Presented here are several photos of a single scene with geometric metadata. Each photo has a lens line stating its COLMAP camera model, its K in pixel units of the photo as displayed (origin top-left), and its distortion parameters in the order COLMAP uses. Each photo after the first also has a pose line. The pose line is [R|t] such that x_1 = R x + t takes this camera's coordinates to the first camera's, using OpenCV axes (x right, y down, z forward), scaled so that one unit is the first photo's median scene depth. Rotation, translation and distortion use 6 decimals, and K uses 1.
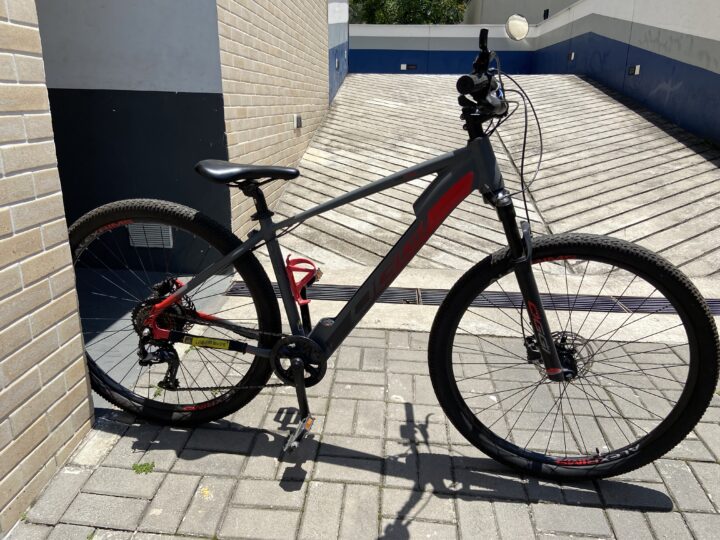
lens RADIAL K [[539.9, 0, 361.4], [0, 539.9, 259.9], [0, 0, 1]] dist [0.142443, -0.195722]
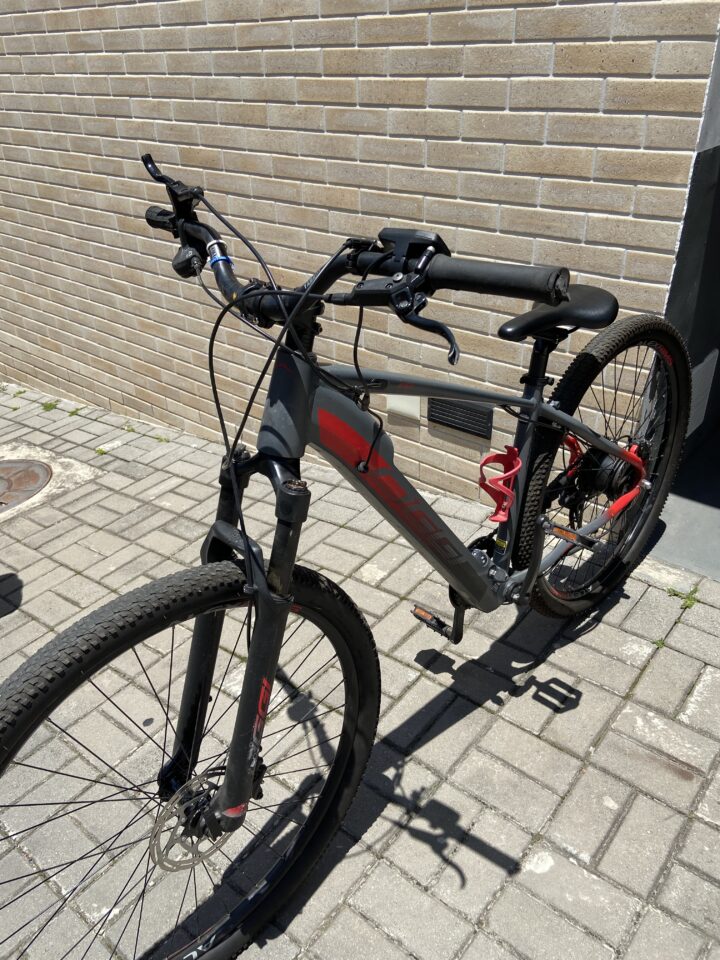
lens RADIAL K [[736.8, 0, 356.4], [0, 736.8, 461.8], [0, 0, 1]] dist [0.140799, -0.198796]
pose [[-0.597450, 0.393827, -0.698537, 0.567054], [-0.200514, 0.770056, 0.605646, -0.458412], [0.776433, 0.501910, -0.381103, 1.078968]]
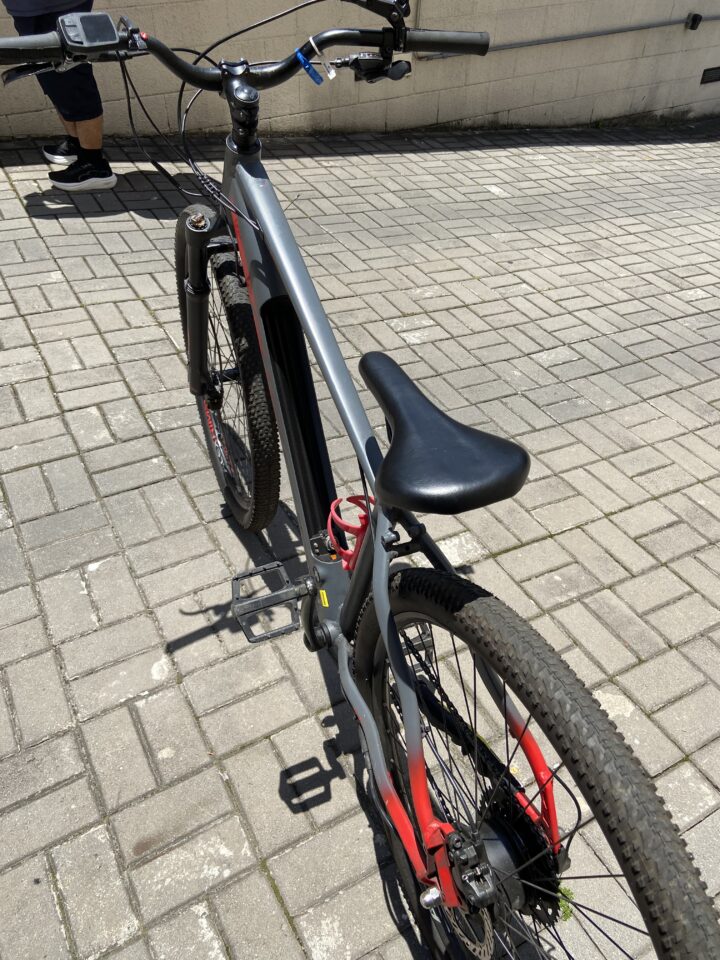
lens RADIAL K [[719.8, 0, 360.0], [0, 719.8, 480.0], [0, 0, 1]] dist [0.142443, -0.195722]
pose [[-0.547824, -0.591106, 0.592016, -0.440728], [0.216964, 0.583054, 0.782927, -0.477598], [-0.807970, 0.557352, -0.191162, 0.984246]]
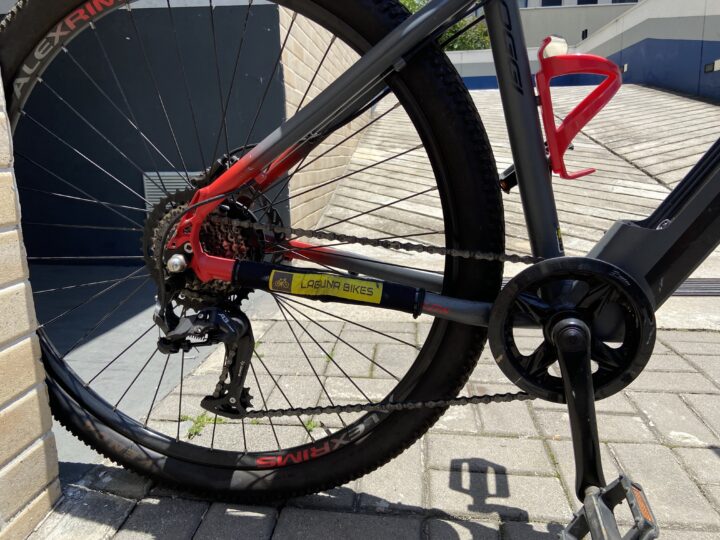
lens RADIAL K [[539.9, 0, 361.4], [0, 539.9, 259.9], [0, 0, 1]] dist [0.142443, -0.195722]
pose [[0.999055, -0.028652, -0.032691, -0.223172], [0.025494, 0.995318, -0.093227, 0.154675], [0.035209, 0.092306, 0.995108, 0.556860]]
